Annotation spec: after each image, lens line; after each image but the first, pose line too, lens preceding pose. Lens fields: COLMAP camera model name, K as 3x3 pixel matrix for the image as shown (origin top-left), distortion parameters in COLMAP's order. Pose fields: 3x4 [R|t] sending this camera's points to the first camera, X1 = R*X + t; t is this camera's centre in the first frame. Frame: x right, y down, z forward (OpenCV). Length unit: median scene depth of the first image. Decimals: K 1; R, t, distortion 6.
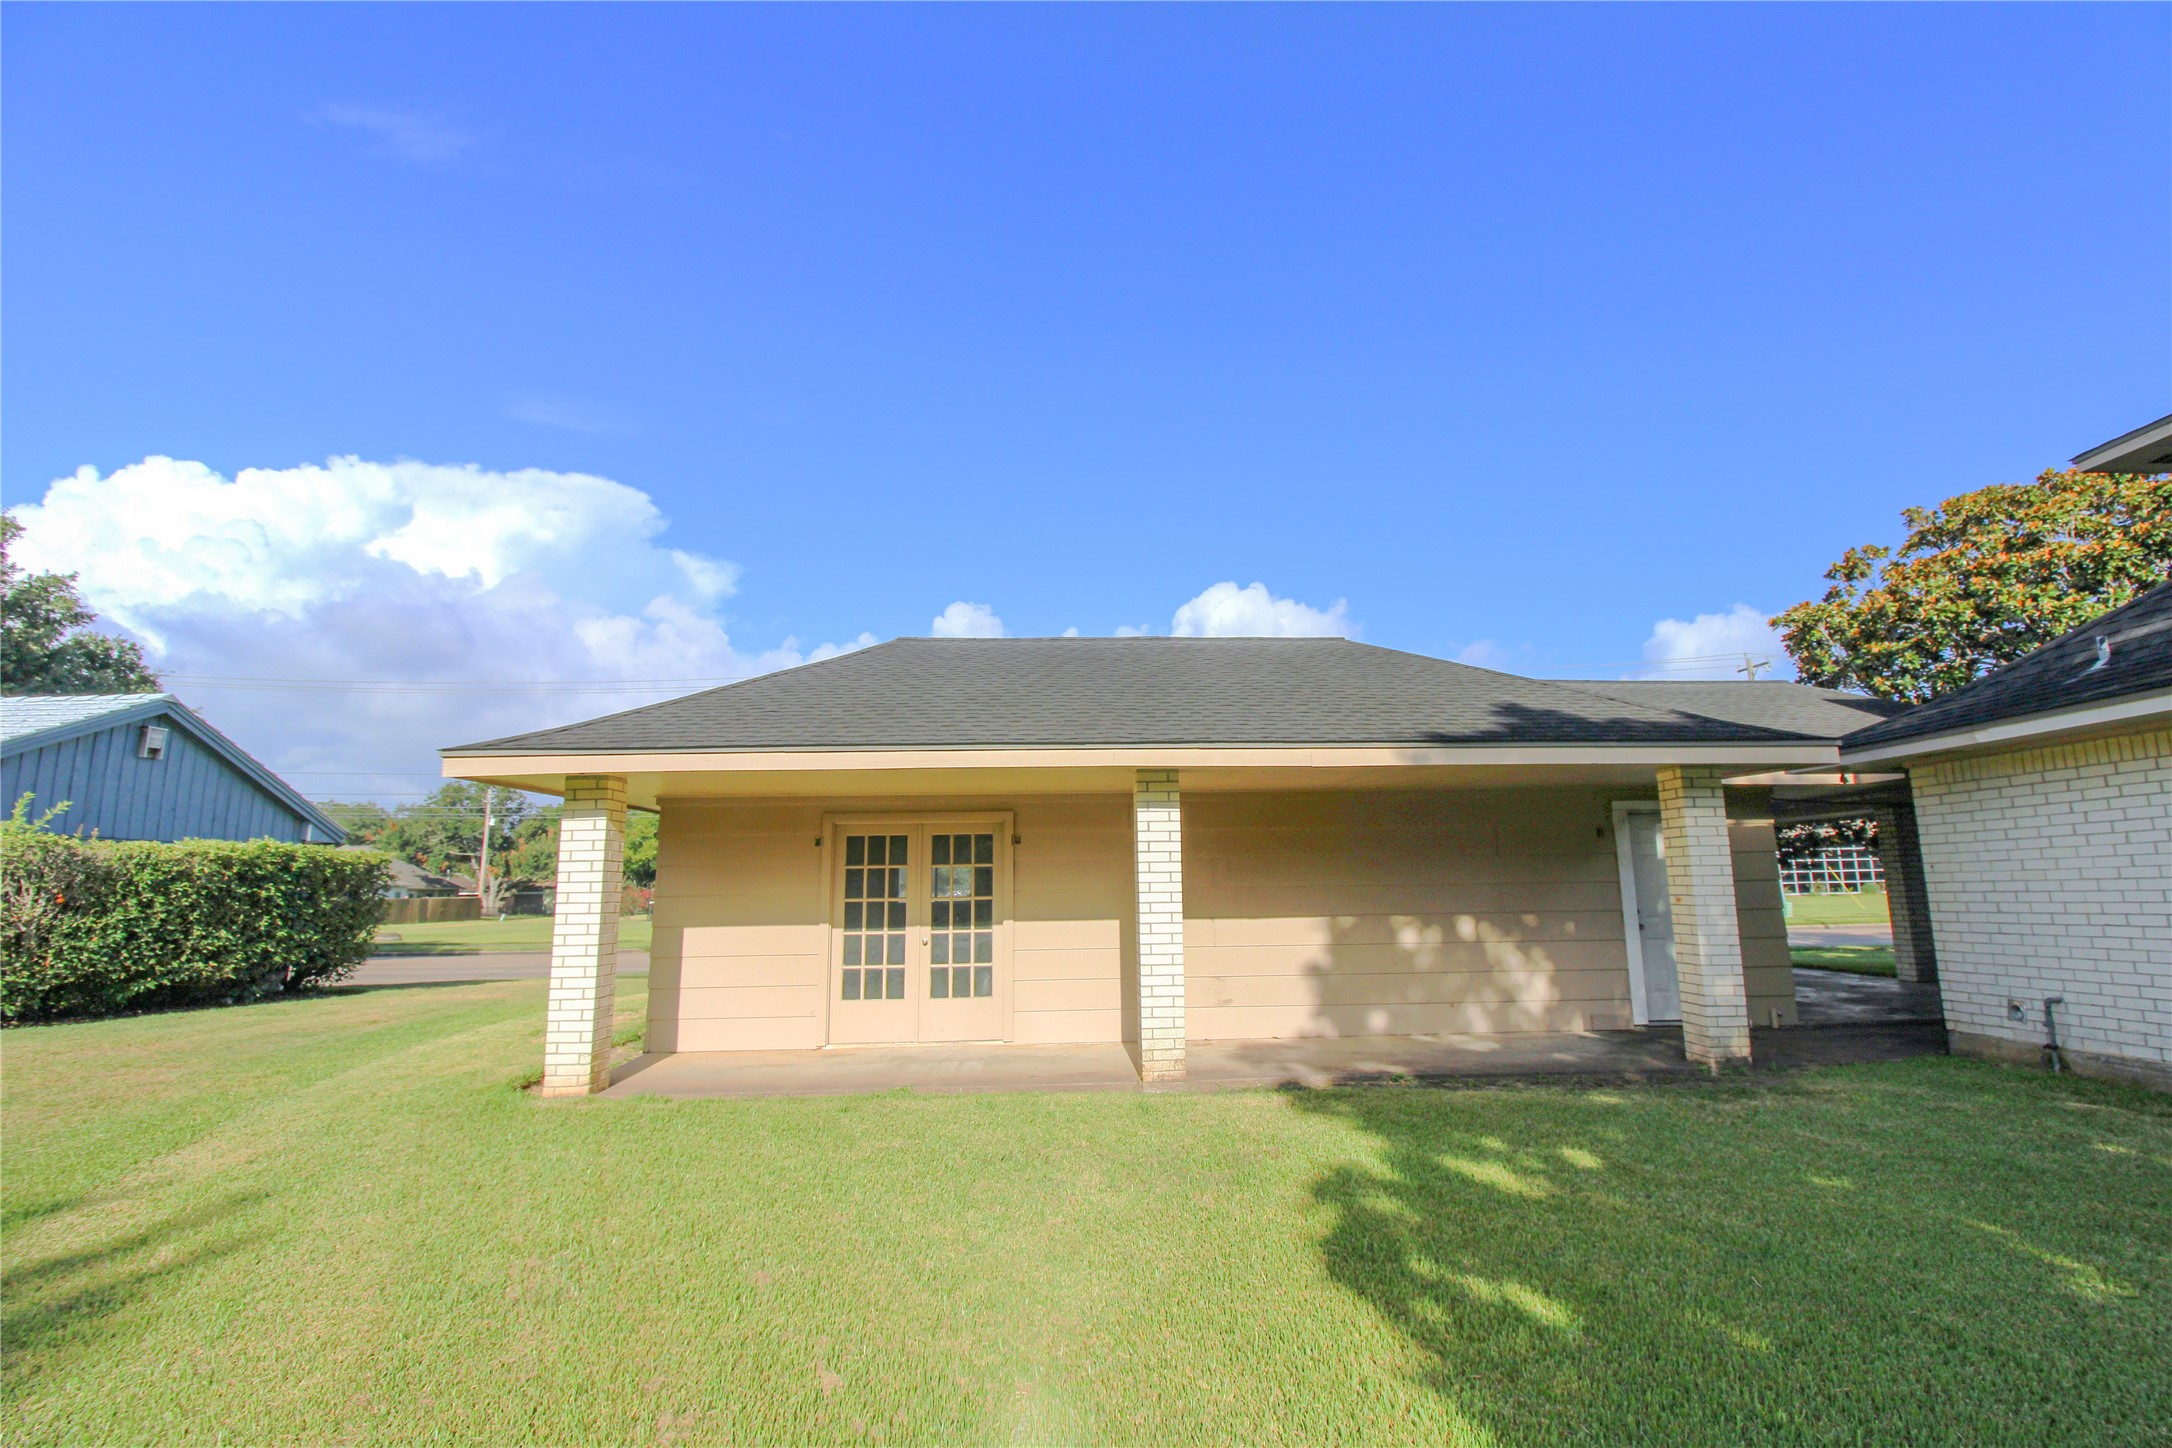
lens RADIAL K [[996.7, 0, 1086.0], [0, 996.7, 724.0], [0, 0, 1]] dist [-0.037757, -0.000009]
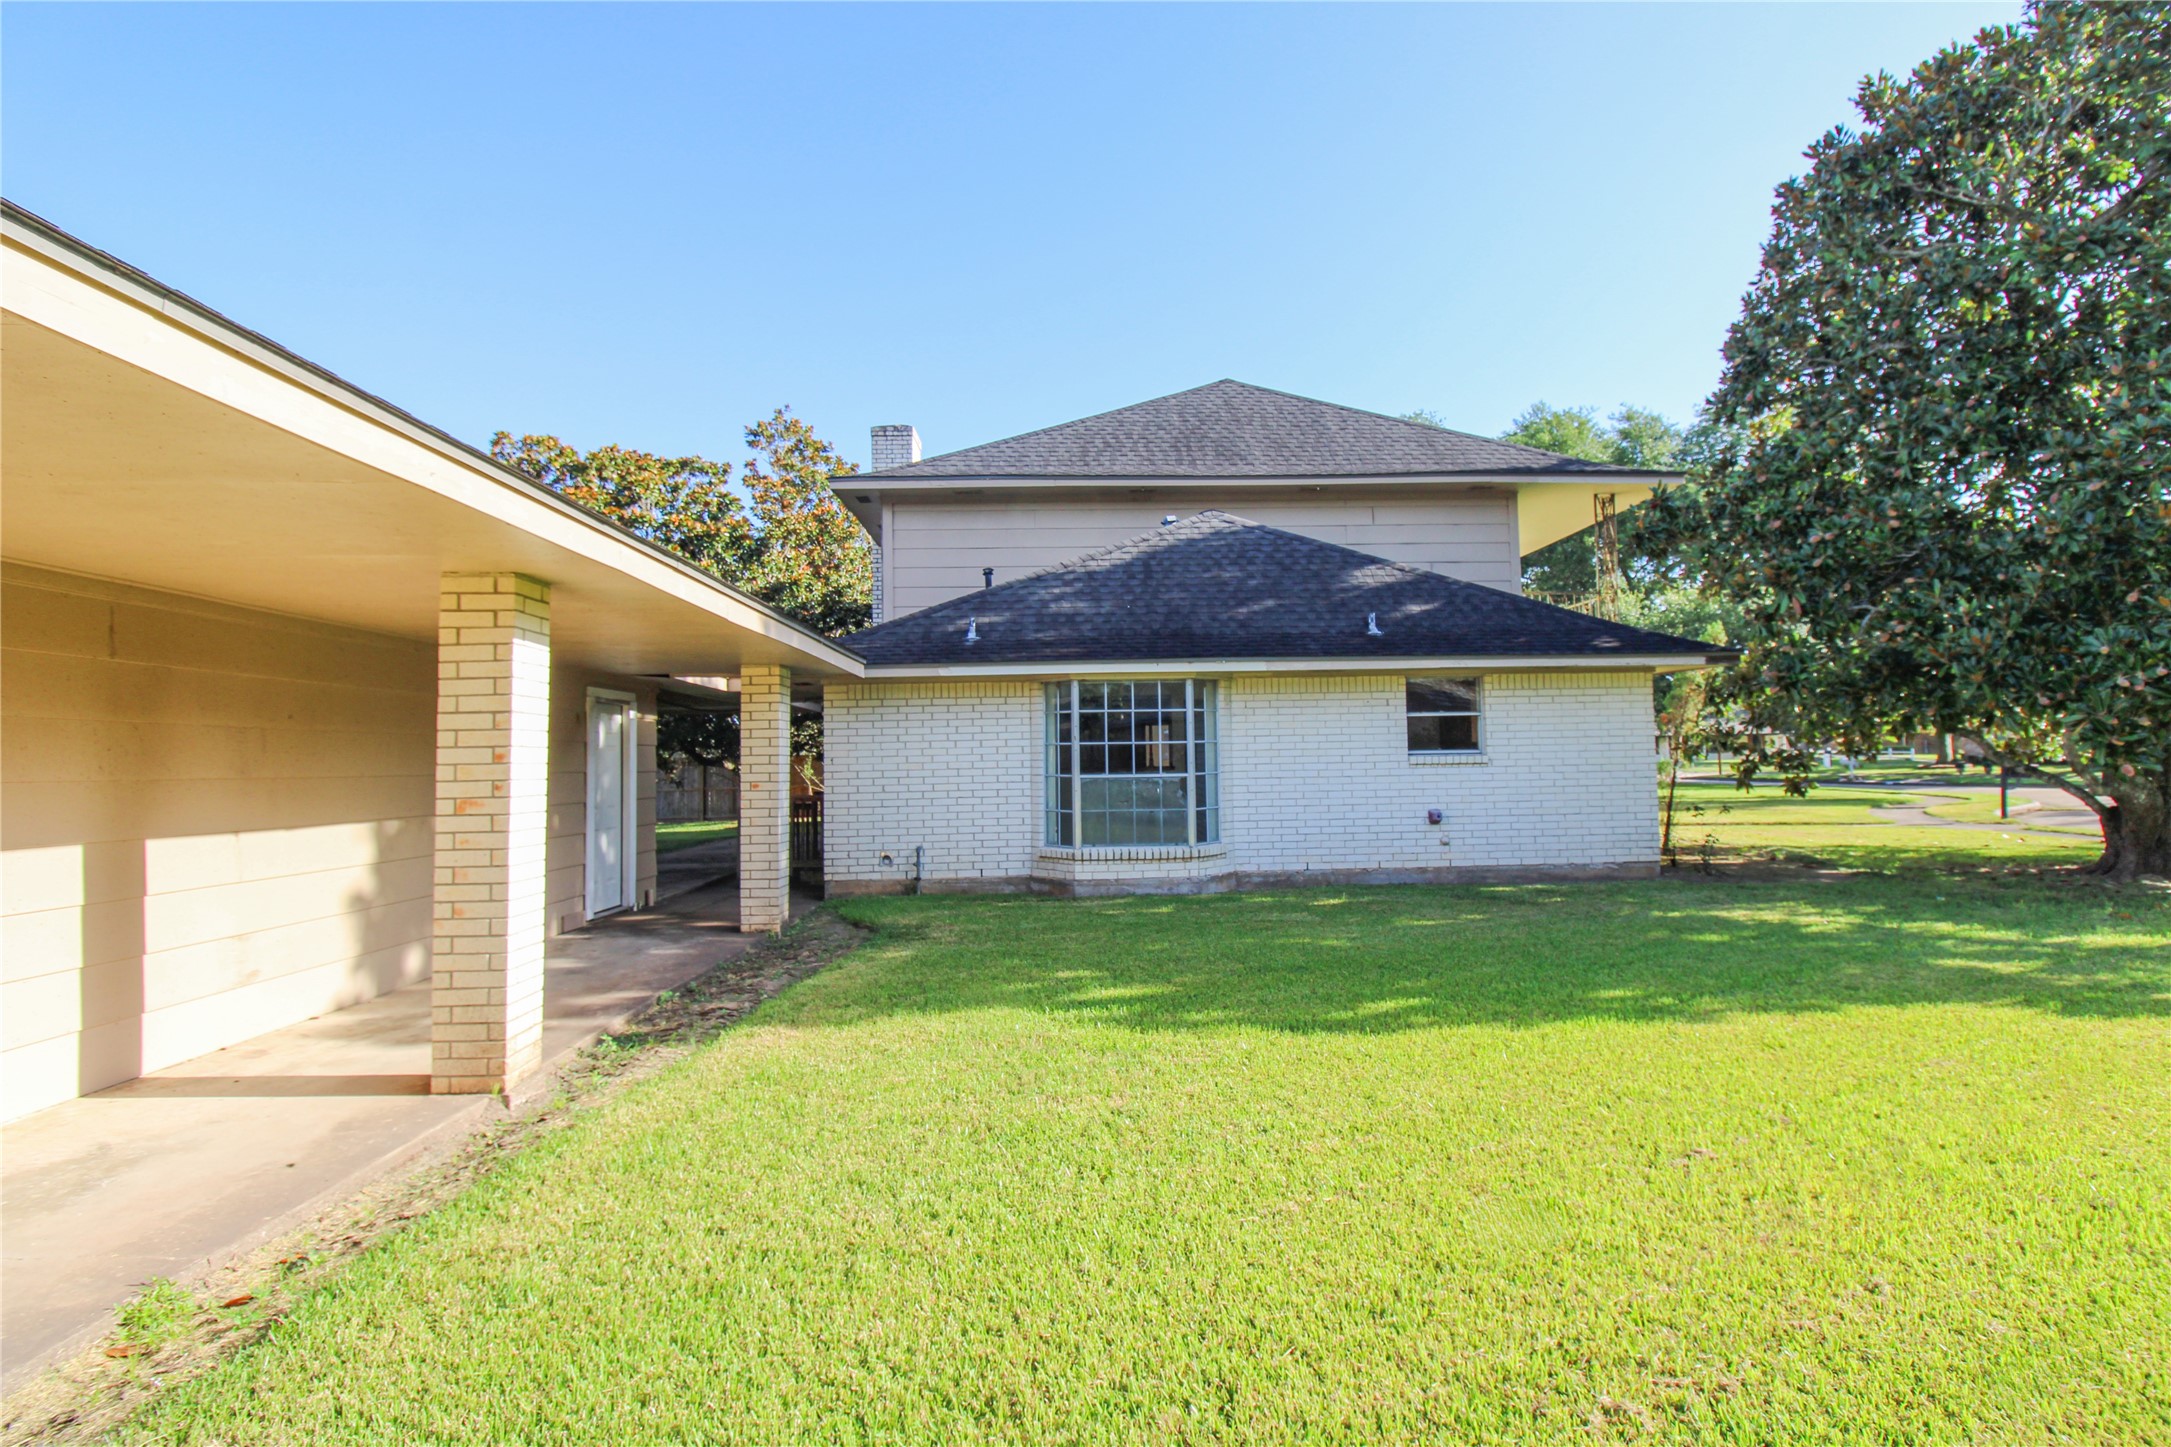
lens RADIAL K [[996.2, 0, 1085.5], [0, 996.2, 723.5], [0, 0, 1]] dist [-0.037757, -0.000009]
pose [[0.016504, 0.048853, 0.998670, -0.531744], [-0.142982, 0.988656, -0.046000, 0.120050], [-0.989588, -0.142033, 0.023302, 0.683205]]
